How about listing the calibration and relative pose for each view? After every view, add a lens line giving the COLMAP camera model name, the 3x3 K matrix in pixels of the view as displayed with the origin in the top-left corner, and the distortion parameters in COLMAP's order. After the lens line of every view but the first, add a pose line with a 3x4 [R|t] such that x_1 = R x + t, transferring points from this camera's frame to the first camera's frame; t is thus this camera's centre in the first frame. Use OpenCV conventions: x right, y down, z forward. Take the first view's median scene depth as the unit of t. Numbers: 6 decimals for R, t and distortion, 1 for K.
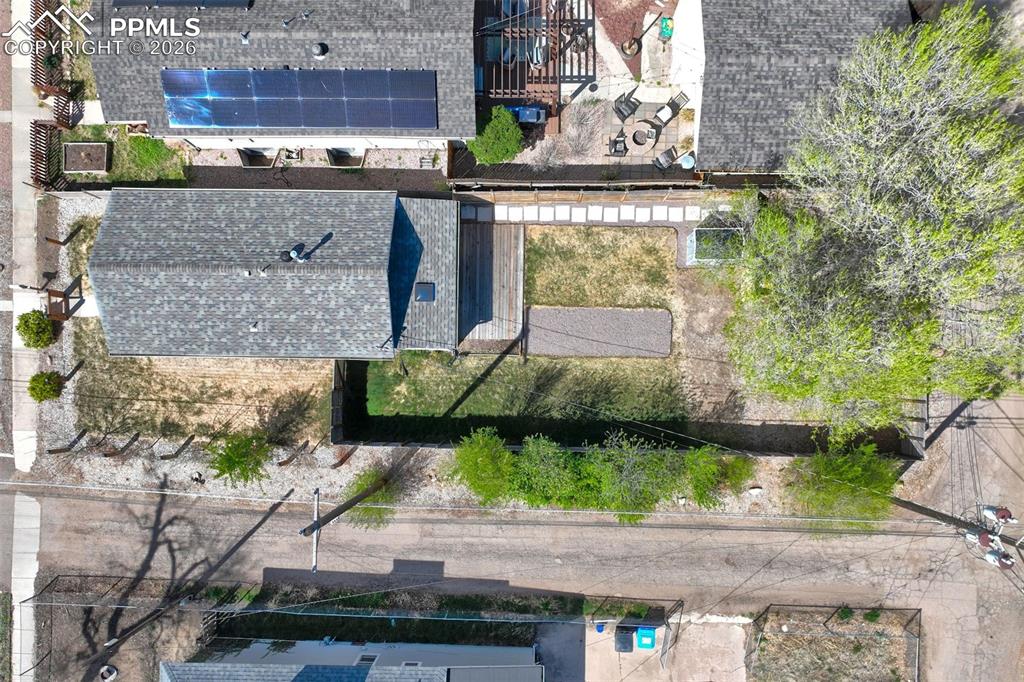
lens RADIAL K [[705.7, 0, 512.0], [0, 705.7, 341.0], [0, 0, 1]] dist [0.001638, 0.004372]
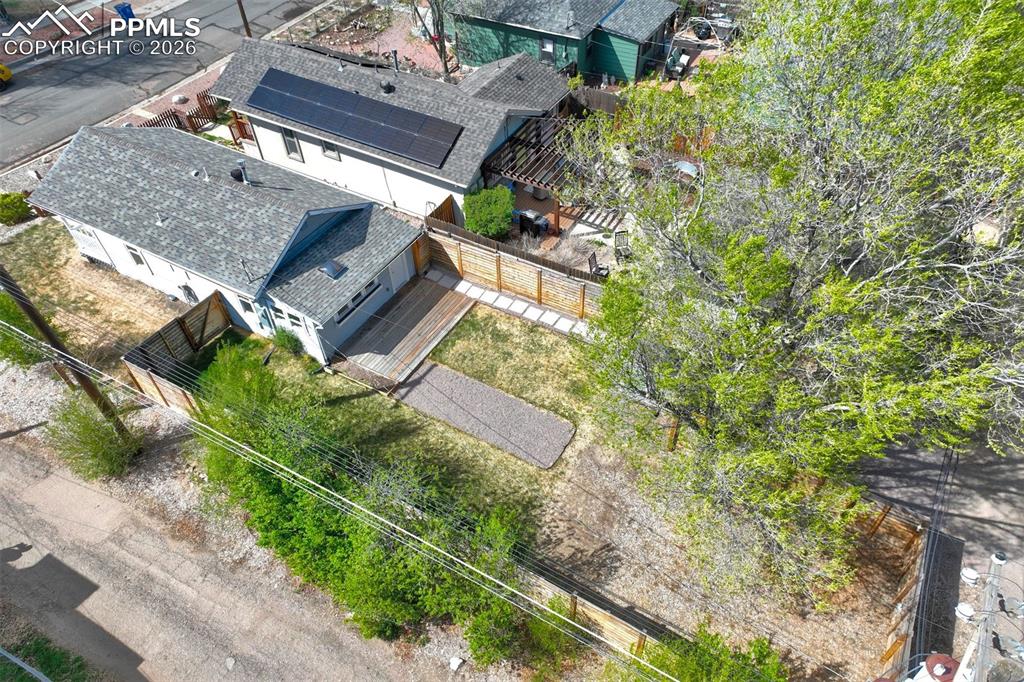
lens RADIAL K [[689.0, 0, 512.0], [0, 689.0, 341.0], [0, 0, 1]] dist [0.159061, 0.000763]
pose [[0.868847, 0.348857, -0.351289, 0.396008], [-0.493728, 0.662989, -0.562742, 0.358447], [0.036584, 0.662378, 0.748276, 0.361309]]
